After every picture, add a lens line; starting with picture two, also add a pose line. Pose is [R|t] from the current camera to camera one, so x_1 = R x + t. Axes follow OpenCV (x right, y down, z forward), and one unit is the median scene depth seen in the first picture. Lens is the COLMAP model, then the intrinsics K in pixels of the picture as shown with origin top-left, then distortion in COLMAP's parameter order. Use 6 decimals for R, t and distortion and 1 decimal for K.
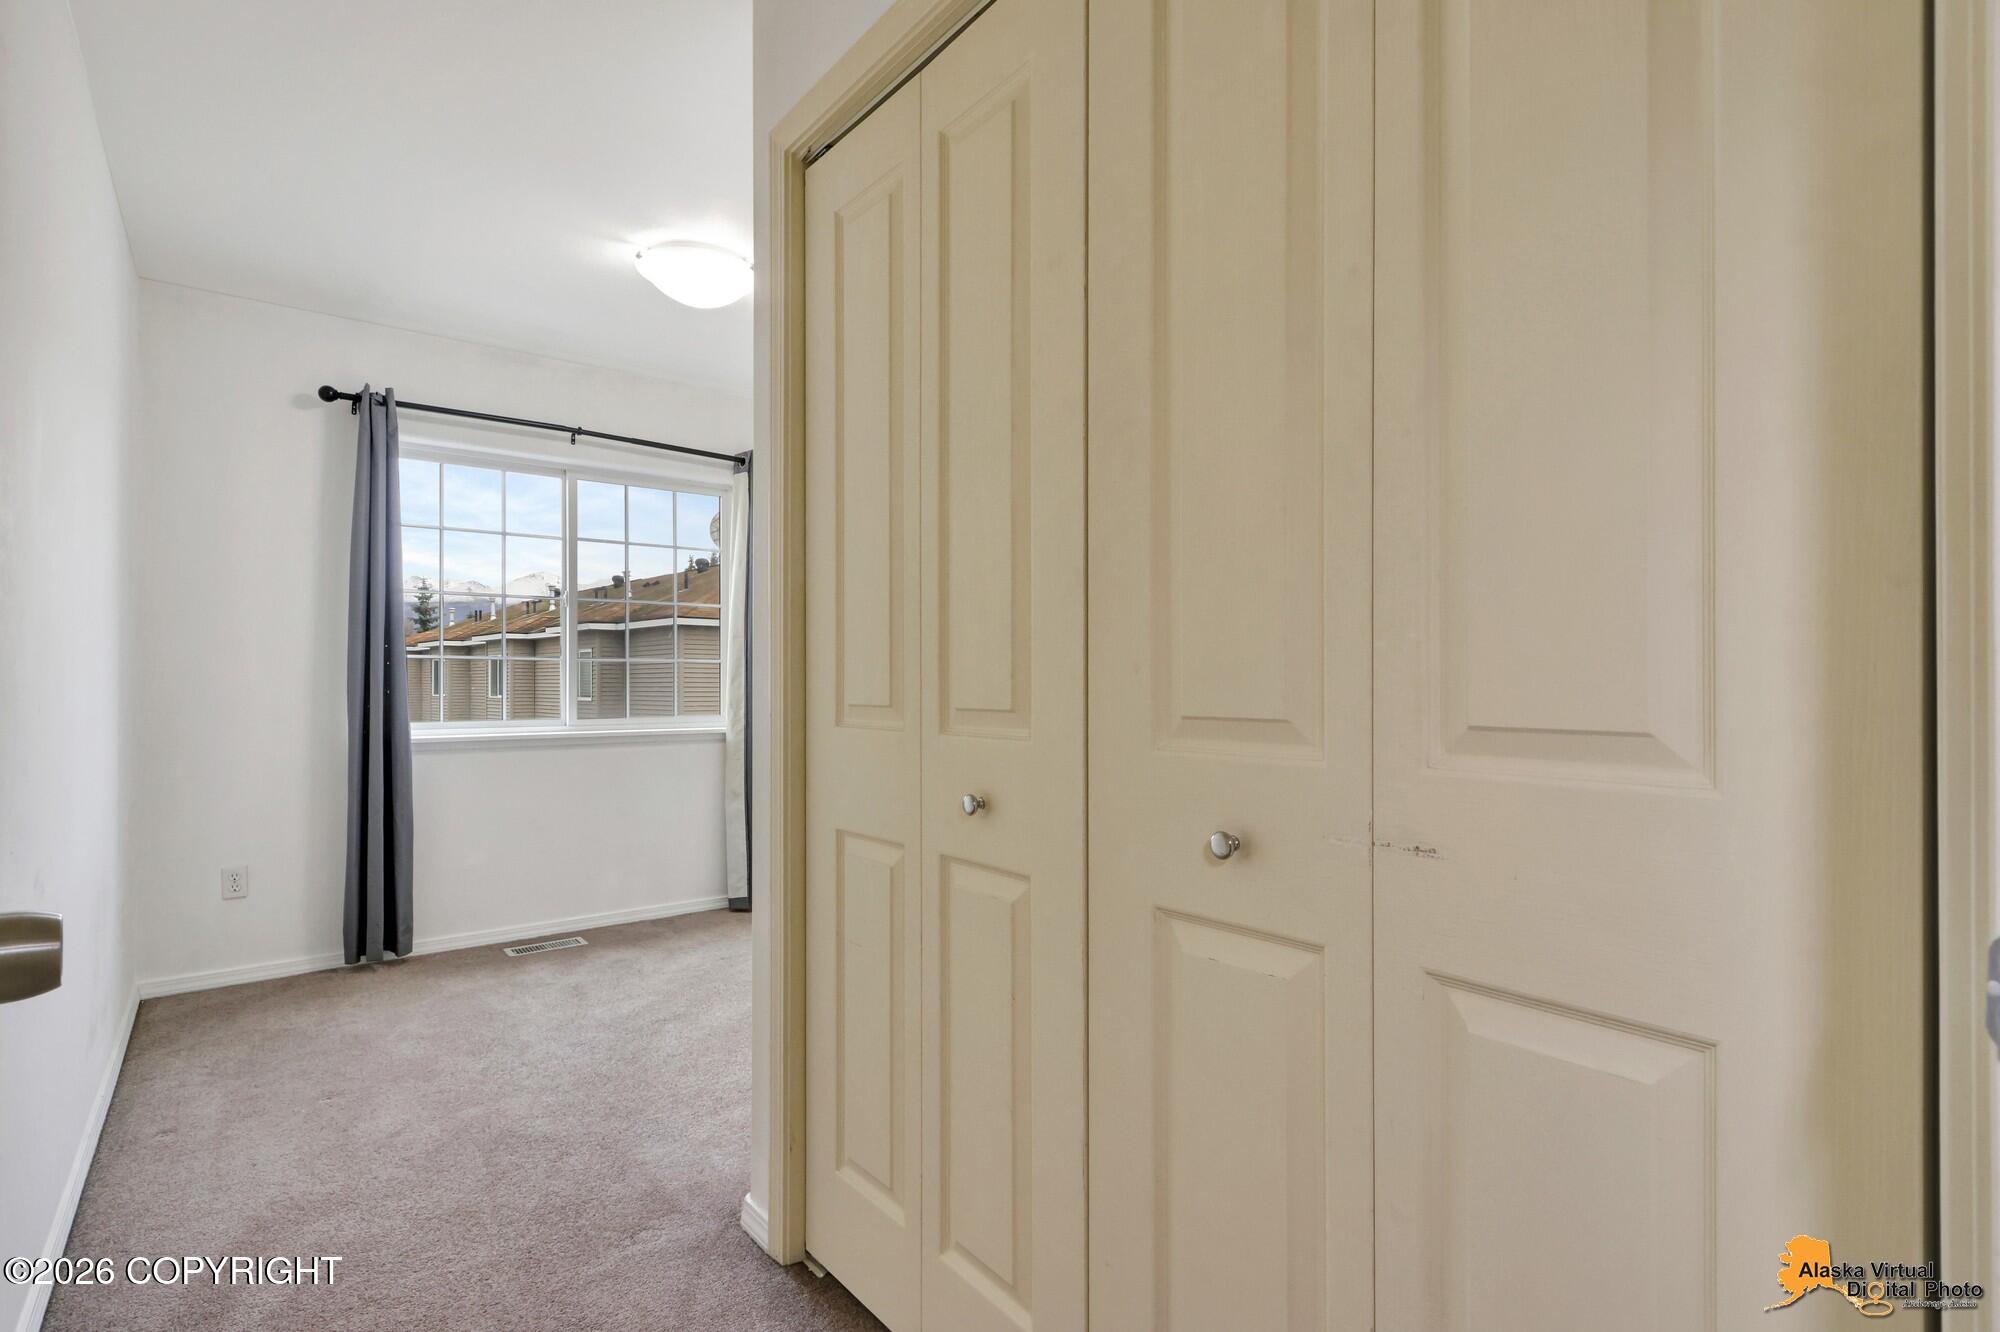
lens RADIAL K [[960.7, 0, 992.5], [0, 960.7, 671.3], [0, 0, 1]] dist [0.001630, -0.000214]
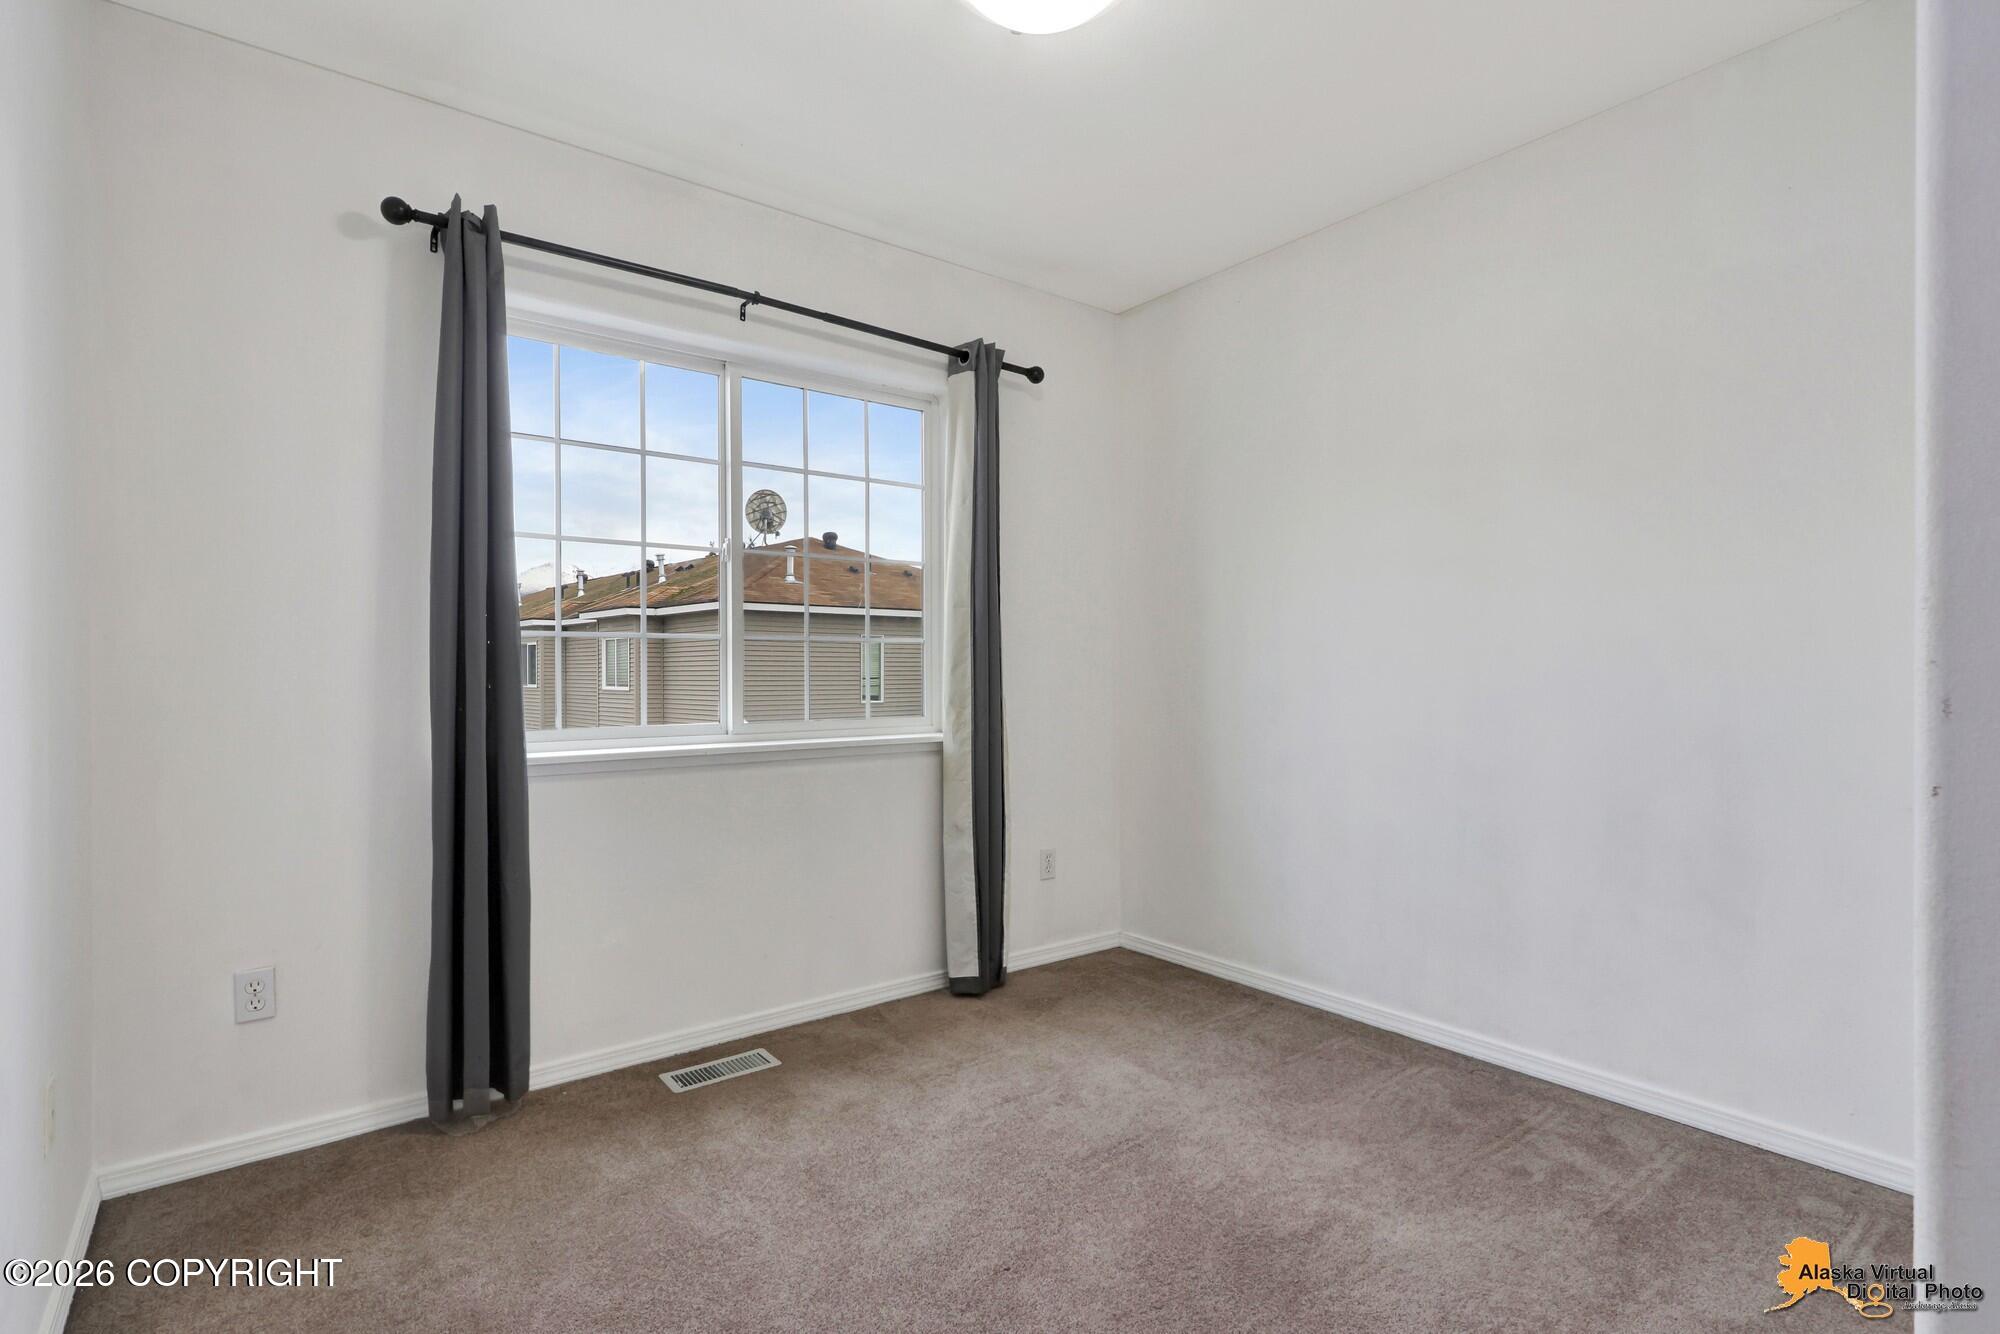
lens RADIAL K [[1002.9, 0, 1021.7], [0, 1002.9, 670.4], [0, 0, 1]] dist [-0.001108, -0.000130]
pose [[0.999856, 0.001563, -0.016907, -0.261082], [-0.001380, 0.999940, 0.010851, 0.004363], [0.016923, -0.010826, 0.999798, 0.335772]]
